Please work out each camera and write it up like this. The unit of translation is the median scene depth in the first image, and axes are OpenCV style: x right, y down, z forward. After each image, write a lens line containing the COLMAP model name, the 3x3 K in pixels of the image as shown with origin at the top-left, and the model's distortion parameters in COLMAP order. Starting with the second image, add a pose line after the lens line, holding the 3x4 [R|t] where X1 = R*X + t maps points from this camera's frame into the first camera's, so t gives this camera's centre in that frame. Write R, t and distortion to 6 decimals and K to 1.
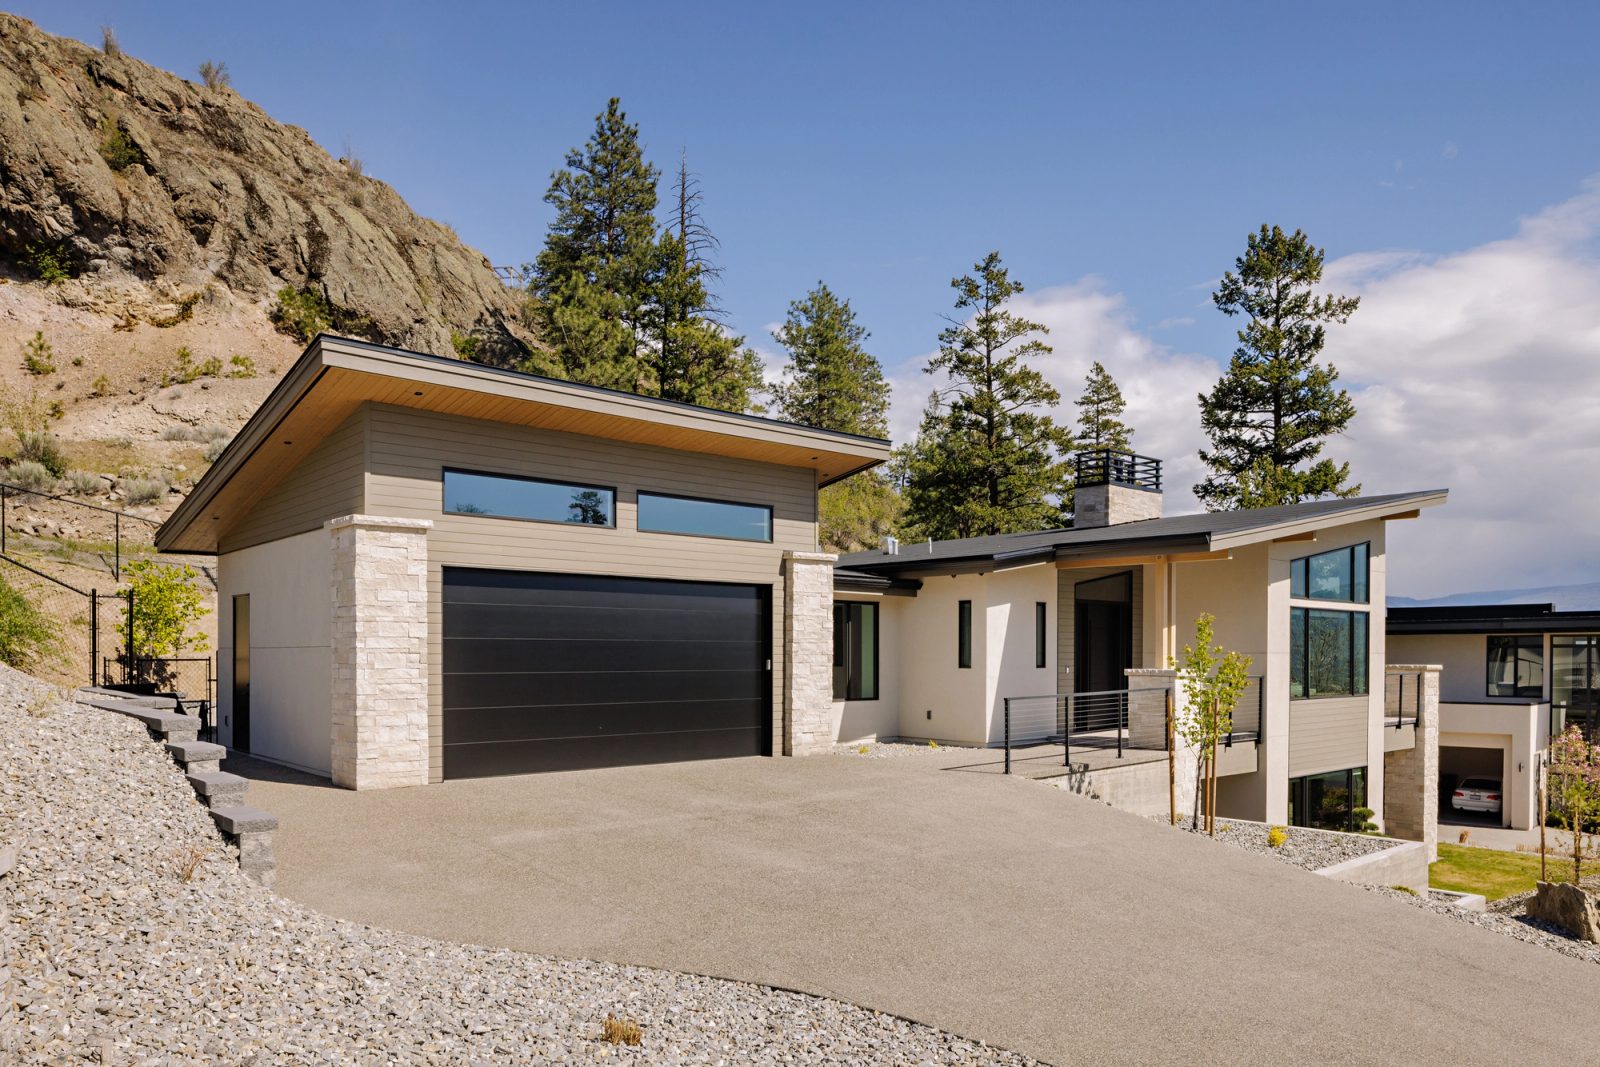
lens RADIAL K [[1059.1, 0, 800.0], [0, 1059.1, 533.5], [0, 0, 1]] dist [-0.009250, 0.000724]
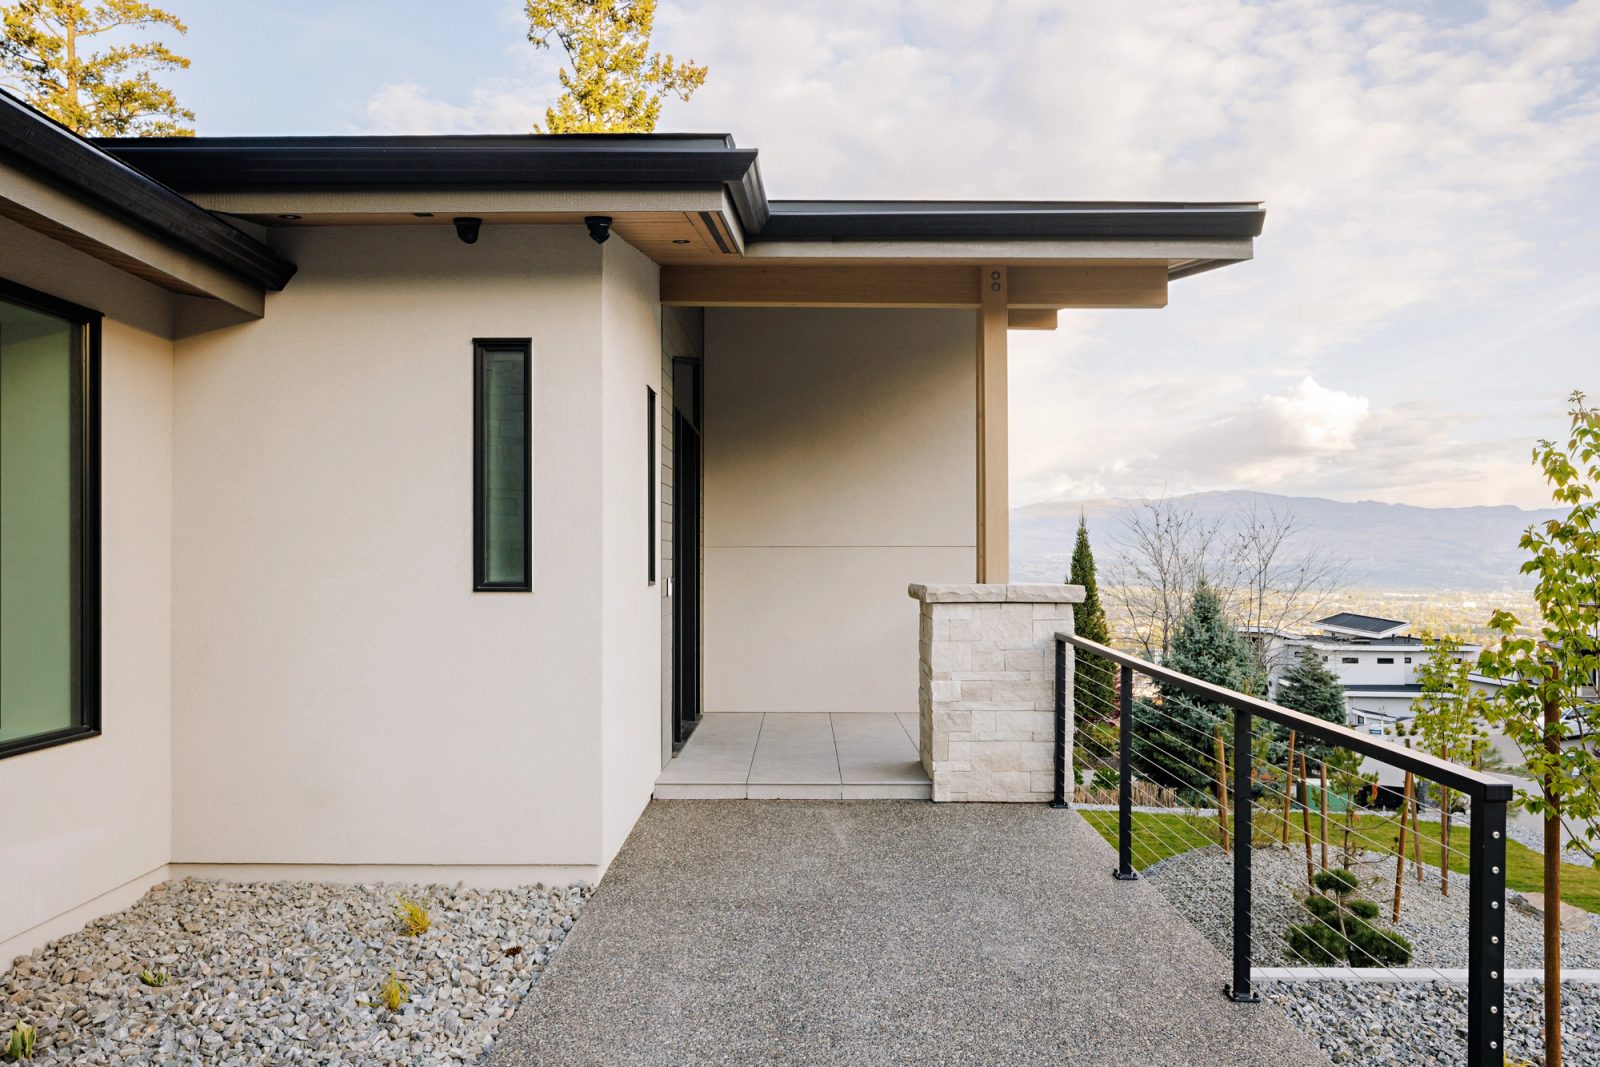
lens RADIAL K [[1169.3, 0, 800.0], [0, 1169.3, 533.5], [0, 0, 1]] dist [-0.004711, -0.001371]
pose [[0.689793, 0.016322, 0.723823, -0.002287], [-0.080120, 0.995326, 0.053909, 0.044601], [-0.719560, -0.095178, 0.687876, 0.365358]]
